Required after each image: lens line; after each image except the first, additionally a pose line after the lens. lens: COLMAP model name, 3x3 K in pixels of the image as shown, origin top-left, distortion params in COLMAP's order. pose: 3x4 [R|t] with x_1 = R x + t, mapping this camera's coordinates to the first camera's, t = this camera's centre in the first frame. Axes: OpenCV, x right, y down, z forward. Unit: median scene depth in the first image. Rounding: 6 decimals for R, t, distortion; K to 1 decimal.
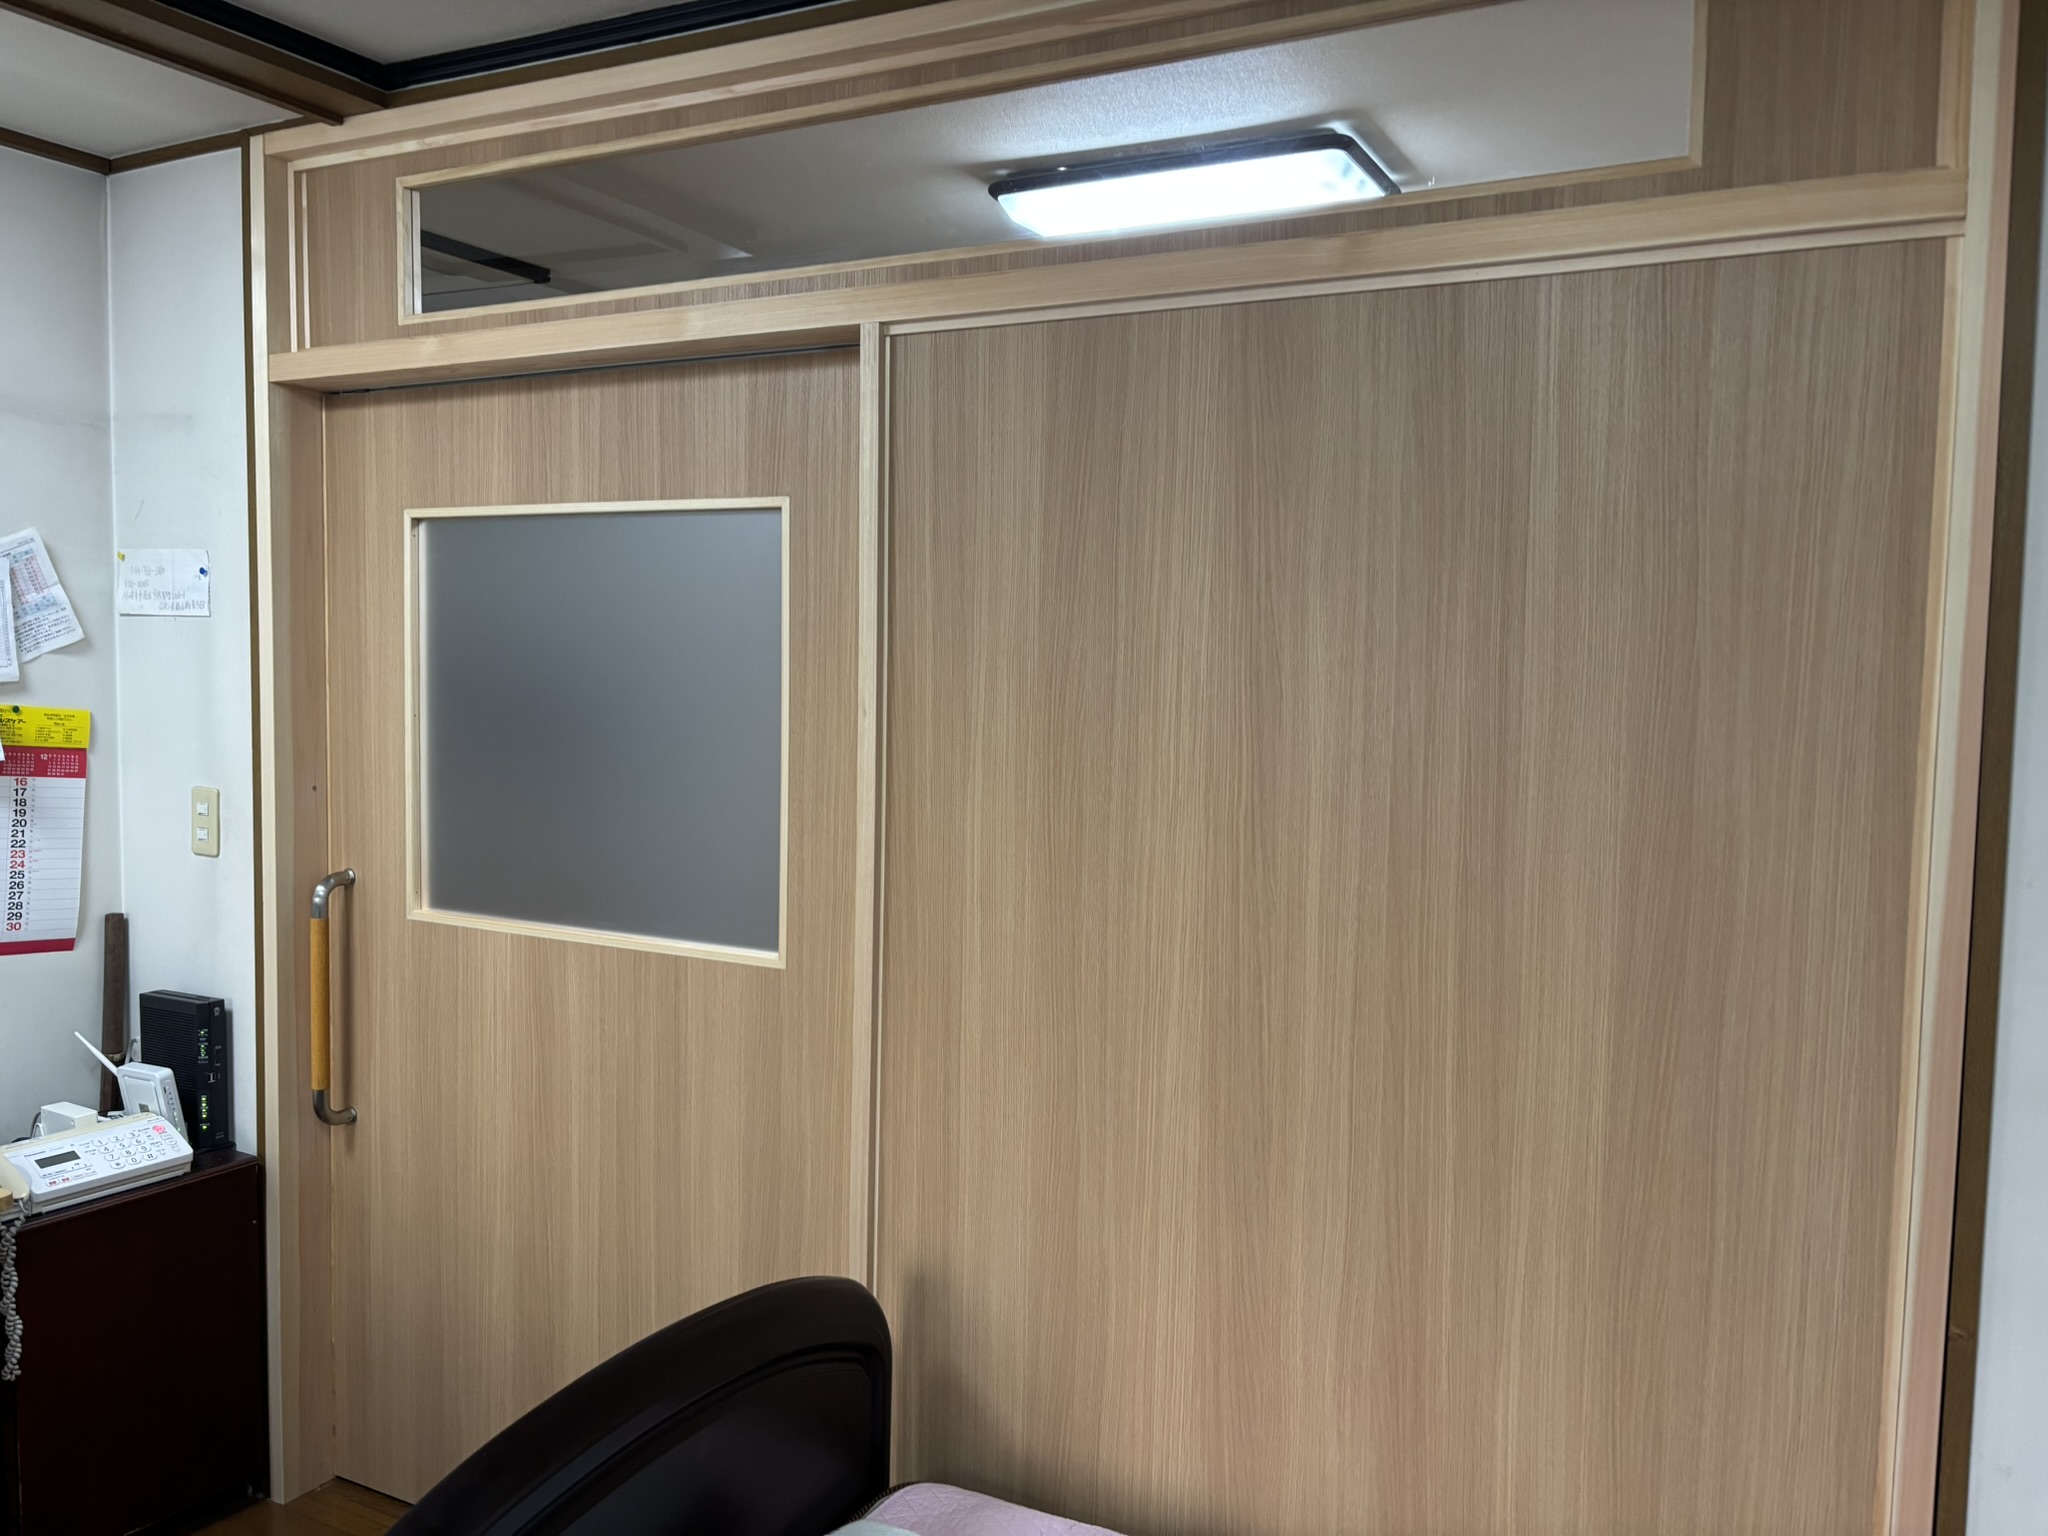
lens RADIAL K [[1573.6, 0, 1017.1], [0, 1573.6, 777.3], [0, 0, 1]] dist [0.058849, -0.075399]
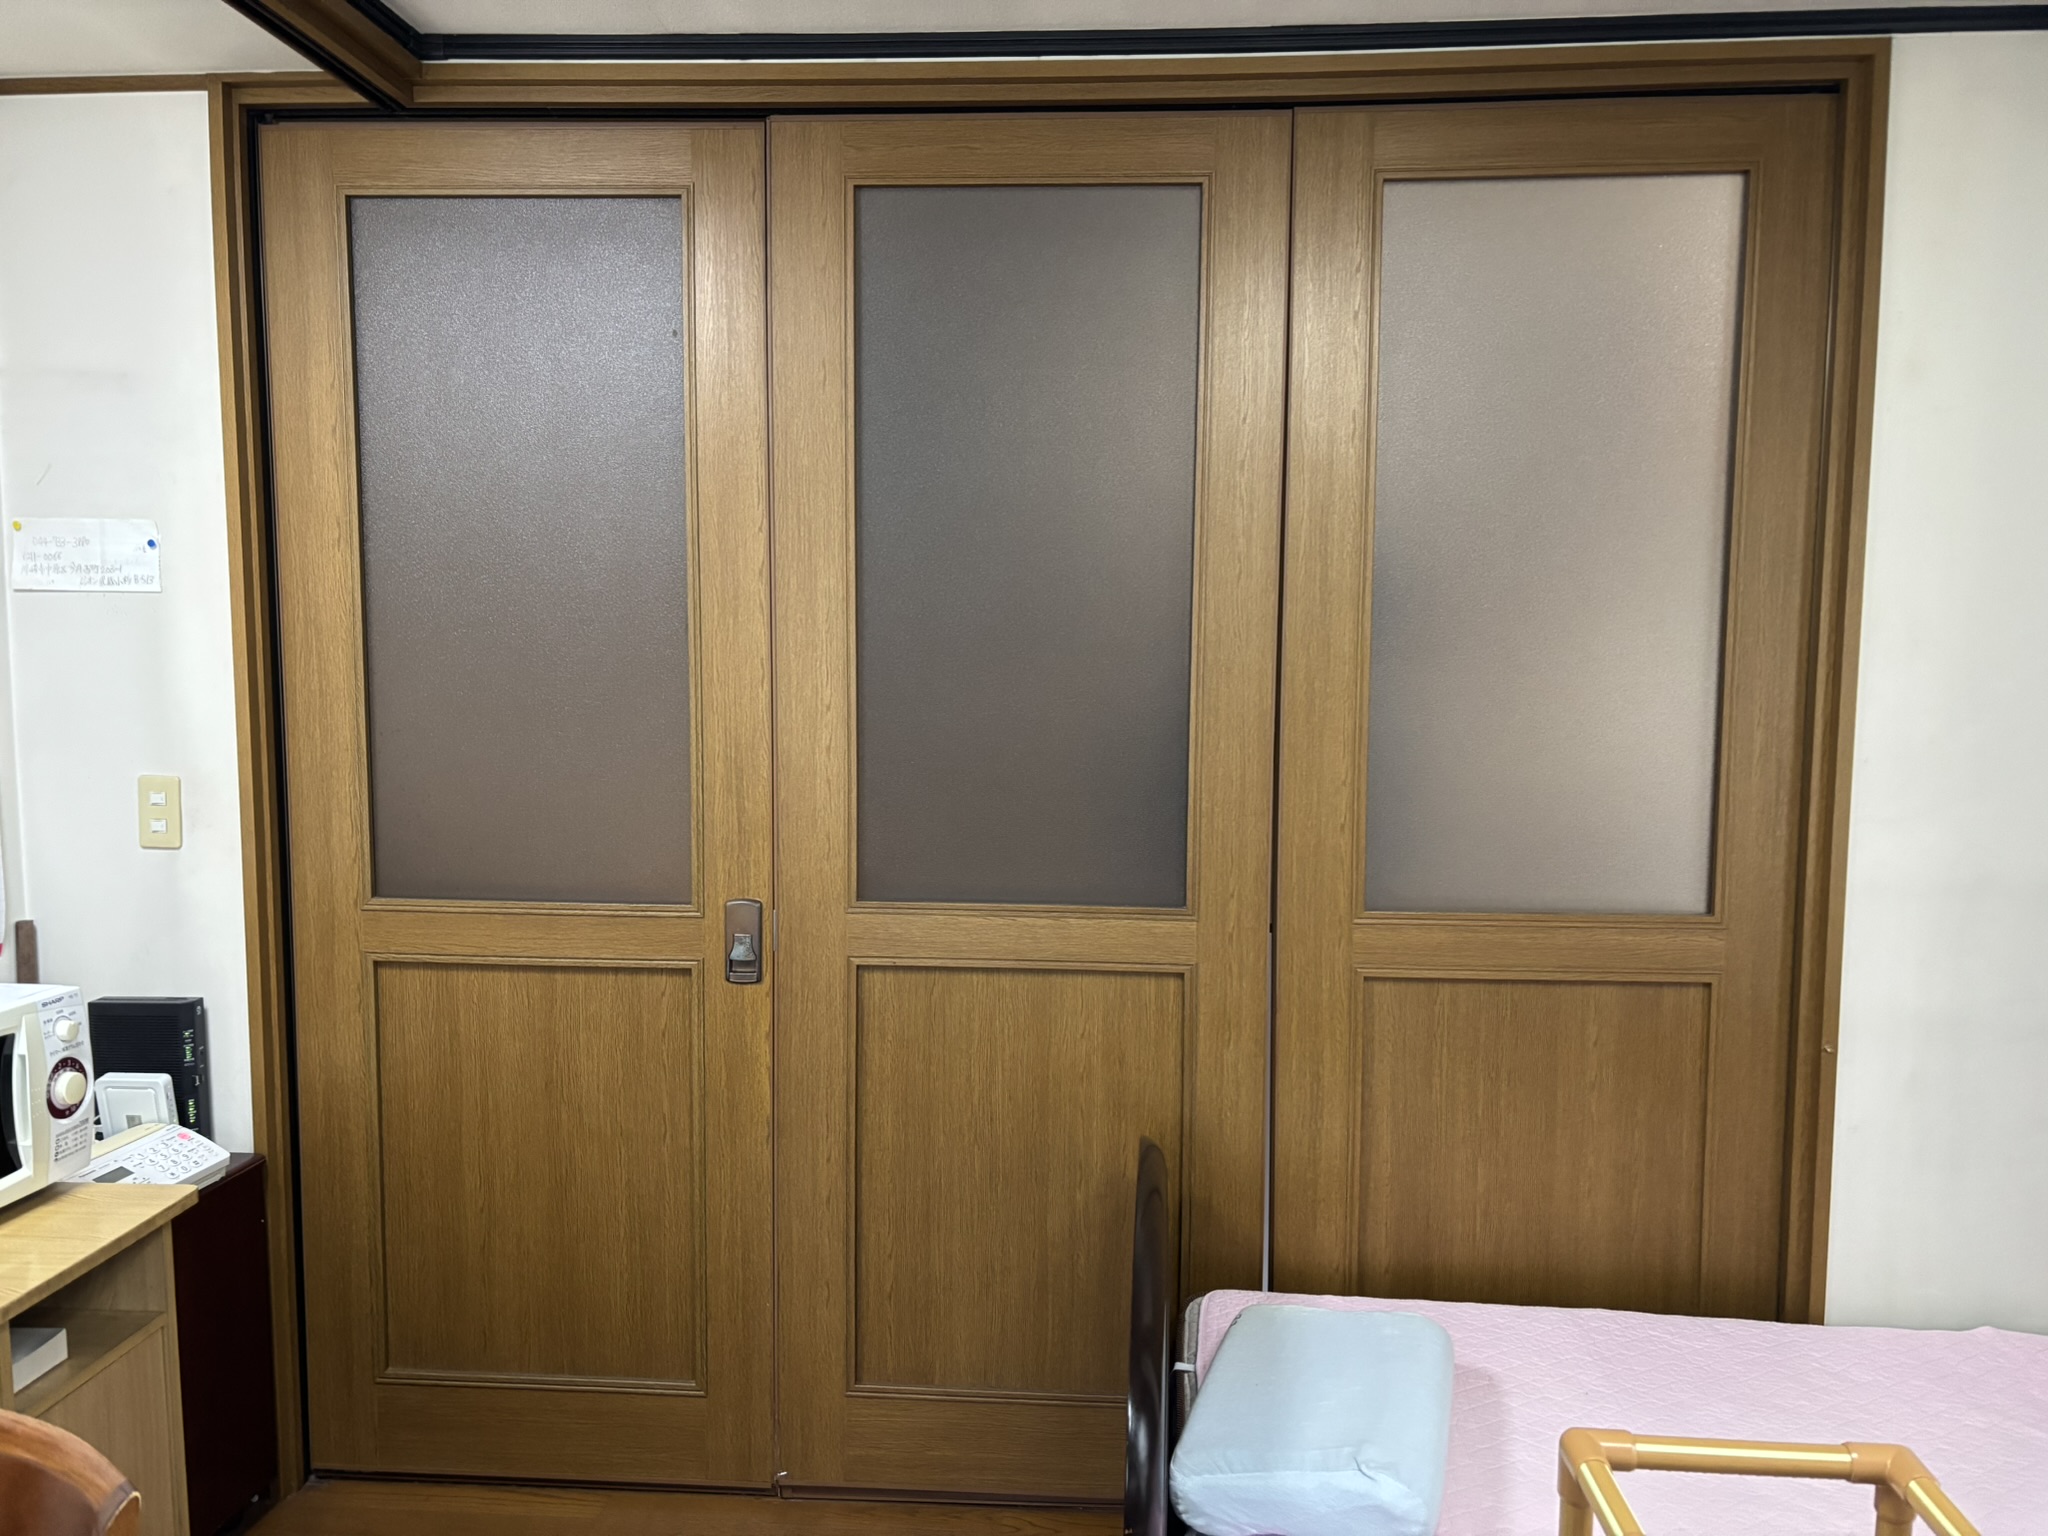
lens RADIAL K [[1573.6, 0, 1017.1], [0, 1573.6, 777.3], [0, 0, 1]] dist [0.058849, -0.075399]
pose [[0.913114, -0.056352, 0.403791, -0.427695], [0.044749, 0.998271, 0.038121, -0.005620], [-0.405241, -0.016739, 0.914057, -0.058885]]
